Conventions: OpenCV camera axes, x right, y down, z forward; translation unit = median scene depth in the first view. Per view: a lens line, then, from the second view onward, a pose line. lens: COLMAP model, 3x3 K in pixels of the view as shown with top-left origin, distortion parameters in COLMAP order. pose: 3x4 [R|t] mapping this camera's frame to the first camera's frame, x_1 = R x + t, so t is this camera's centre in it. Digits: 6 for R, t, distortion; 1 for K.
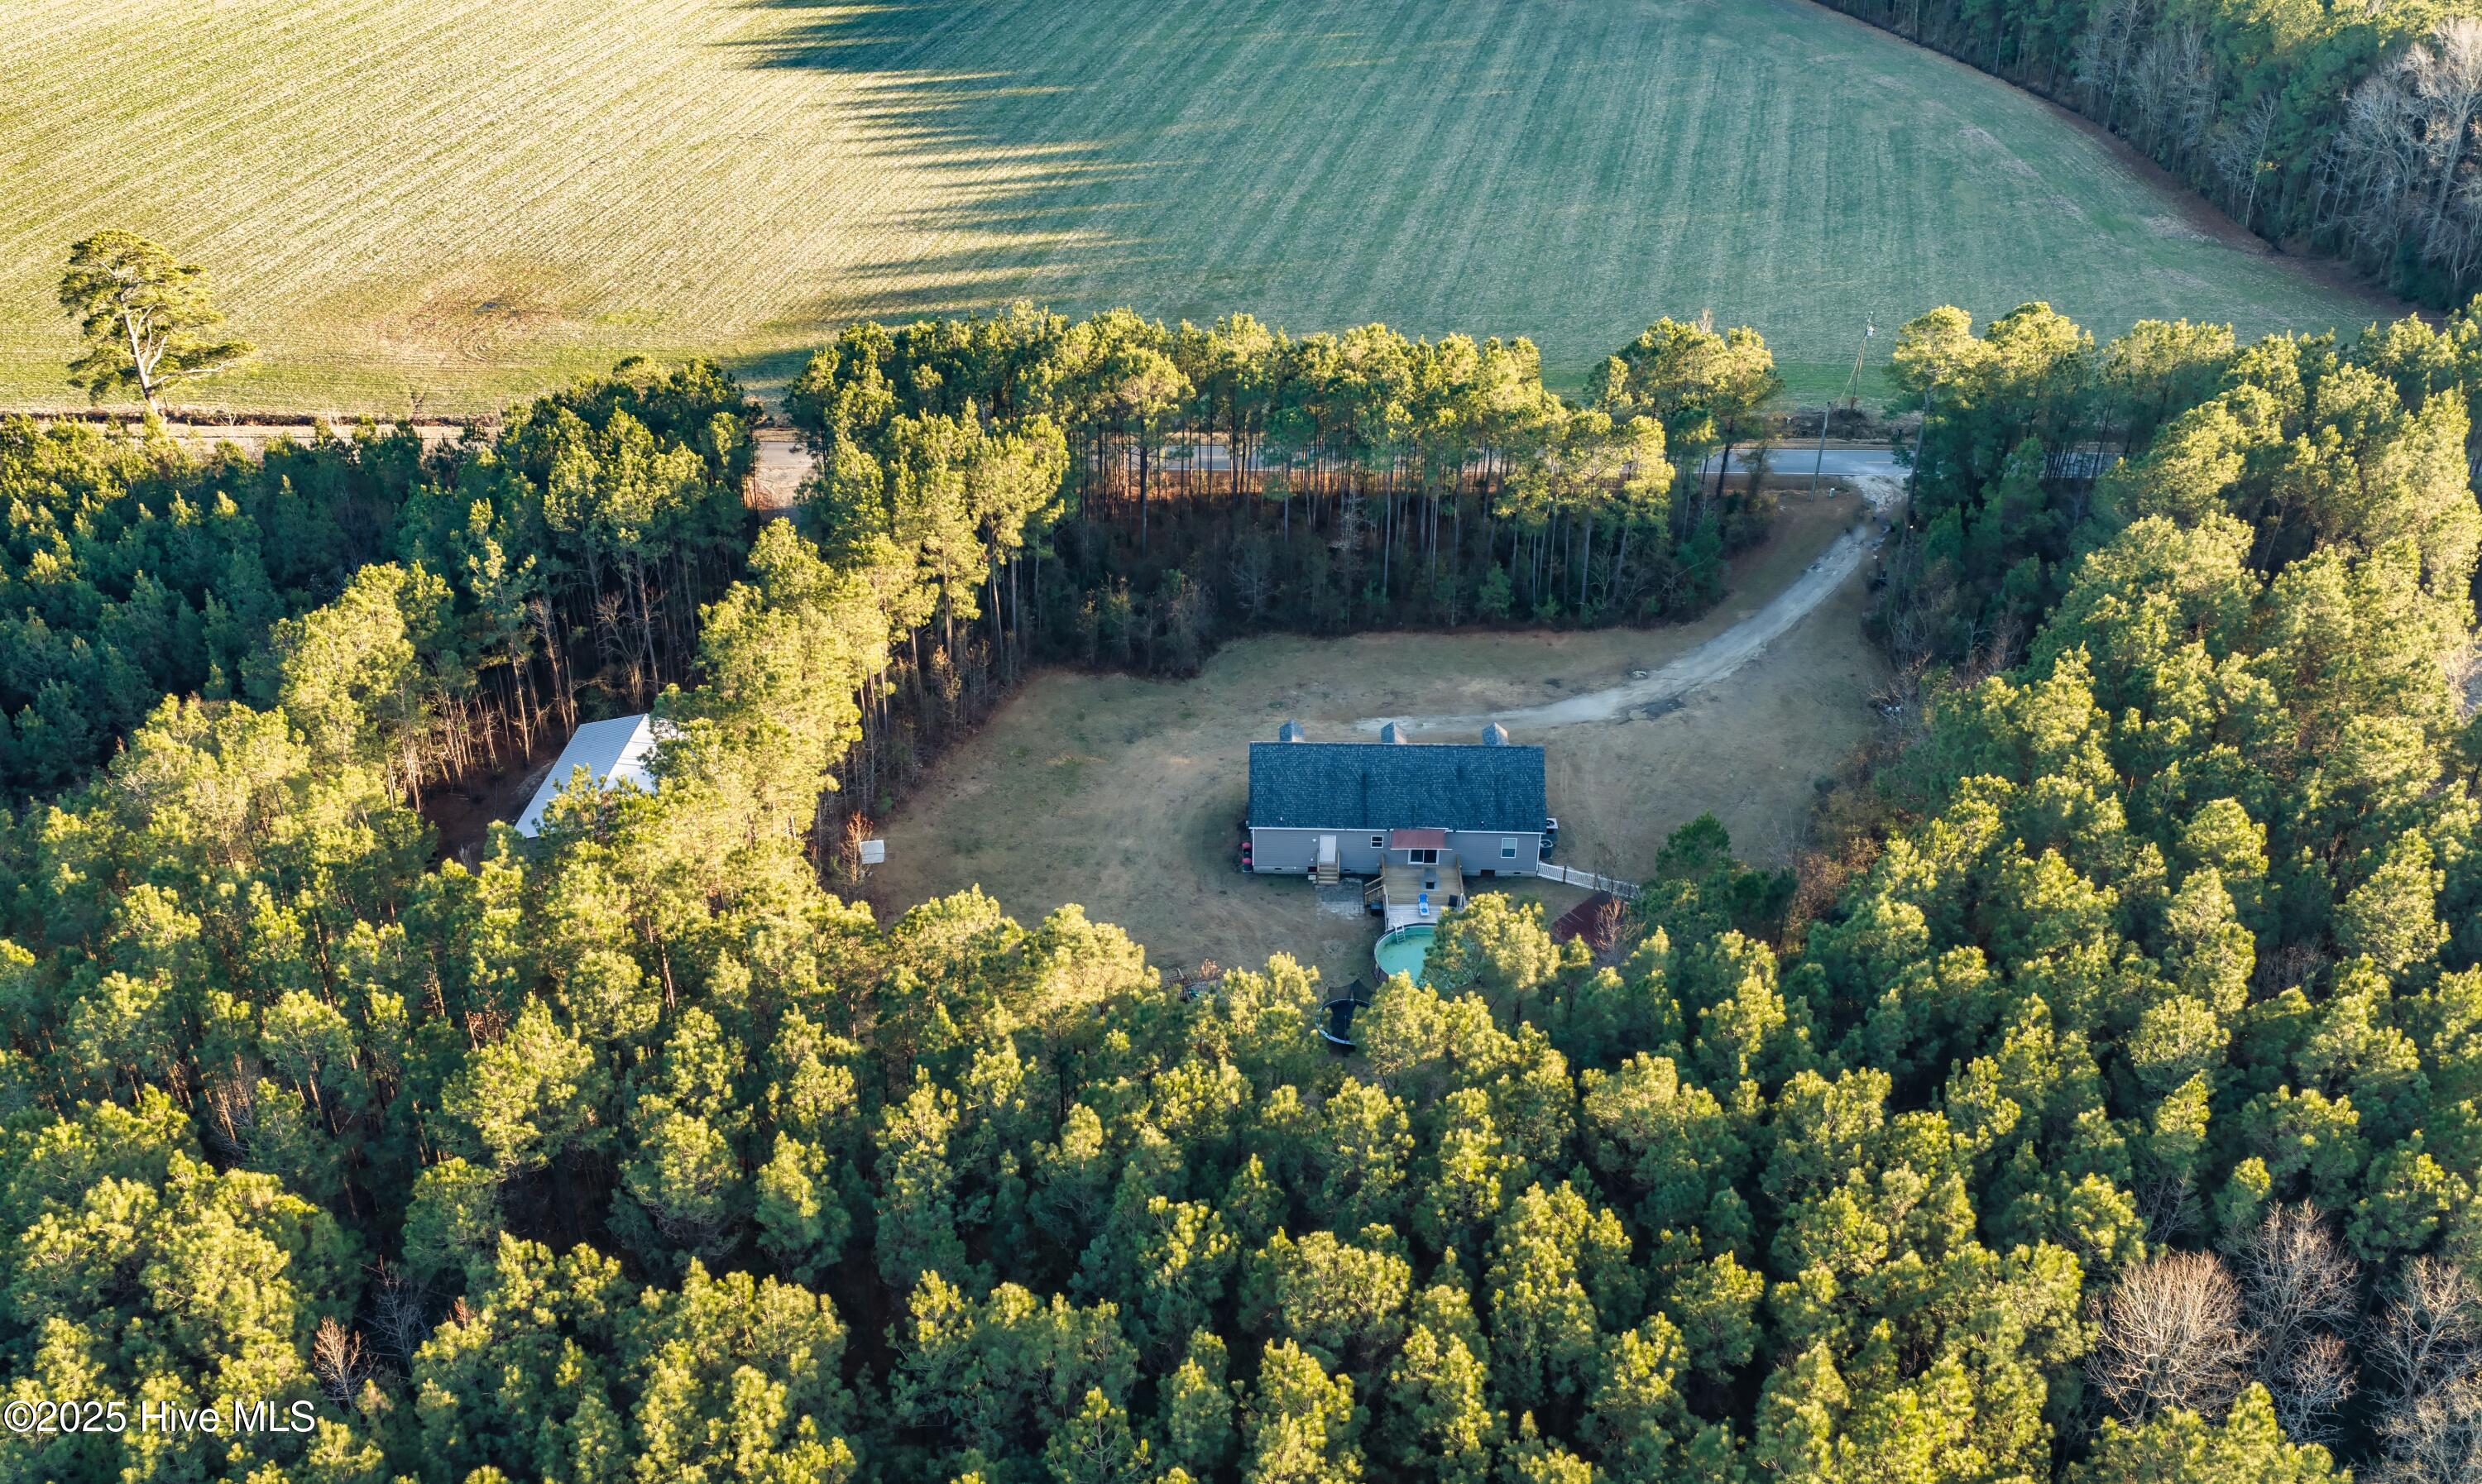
lens RADIAL K [[2301.6, 0, 1241.0], [0, 2301.6, 742.0], [0, 0, 1]] dist [0.005948, 0.001176]
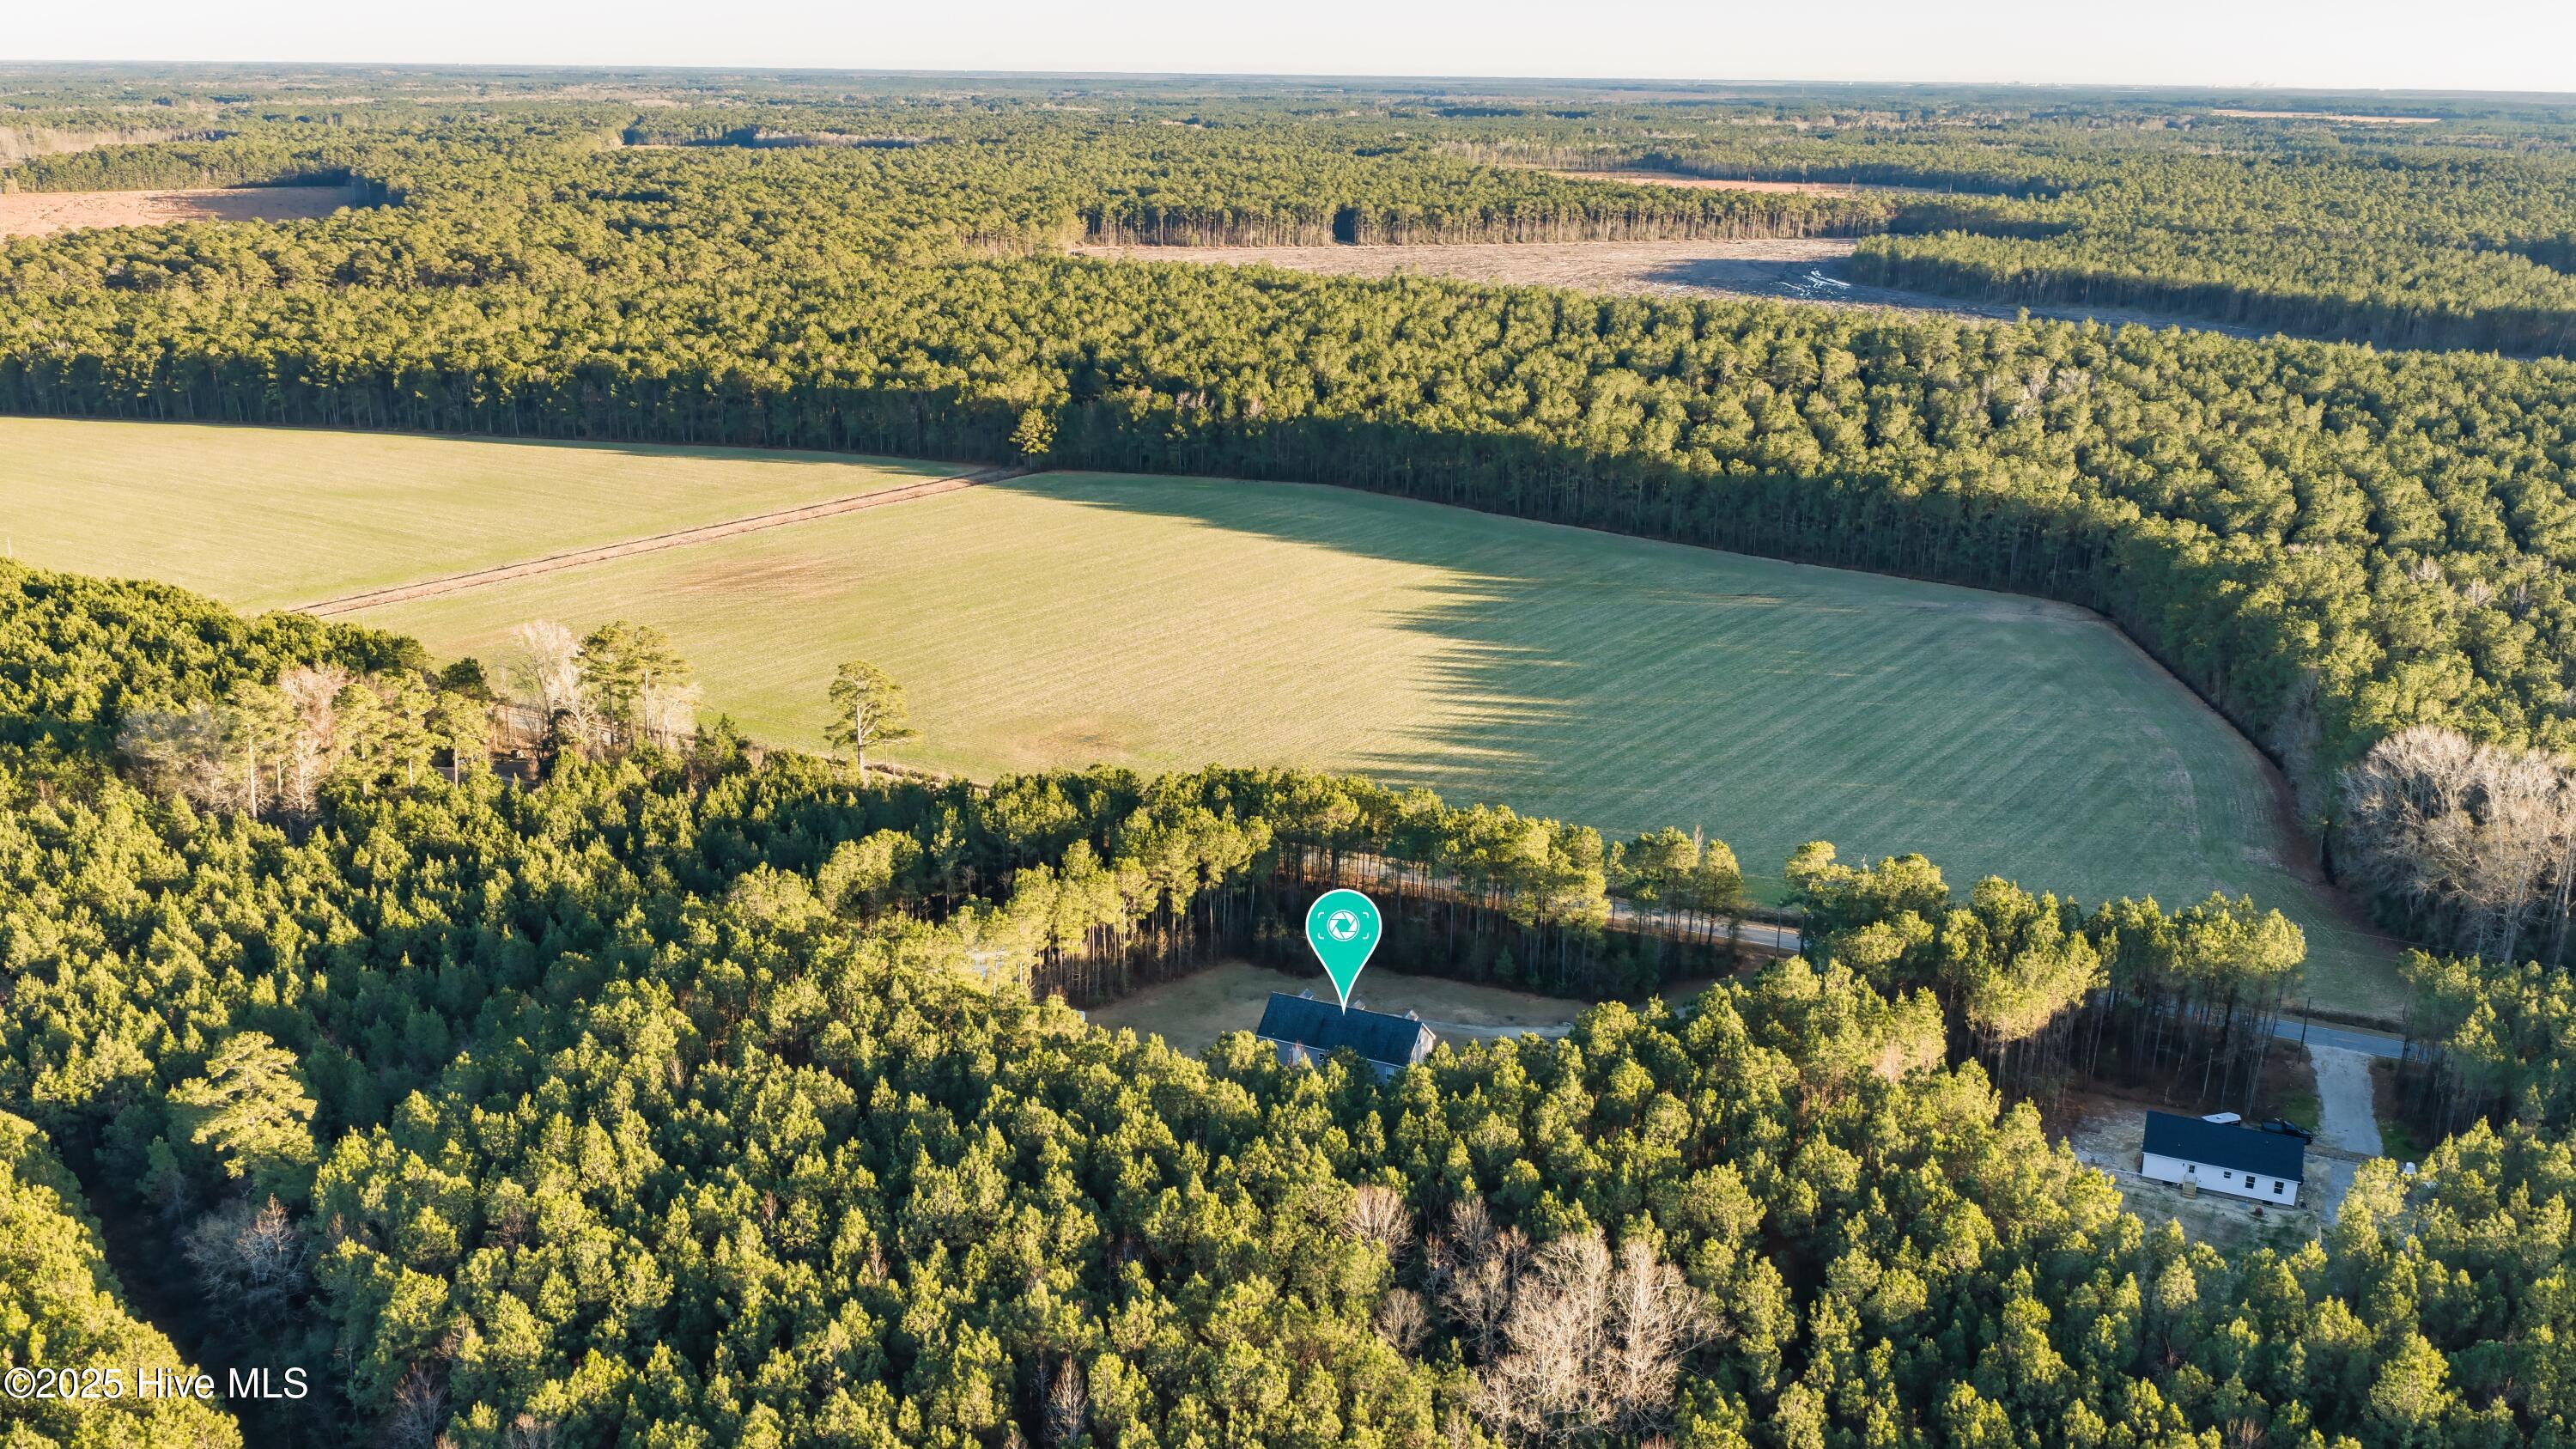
lens RADIAL K [[2128.1, 0, 1288.0], [0, 2128.1, 724.5], [0, 0, 1]] dist [0.045925, -0.077520]
pose [[0.927049, 0.129847, -0.351739, 0.488023], [-0.211531, 0.955692, -0.204715, 0.118060], [0.309572, 0.264185, 0.913439, -0.500312]]
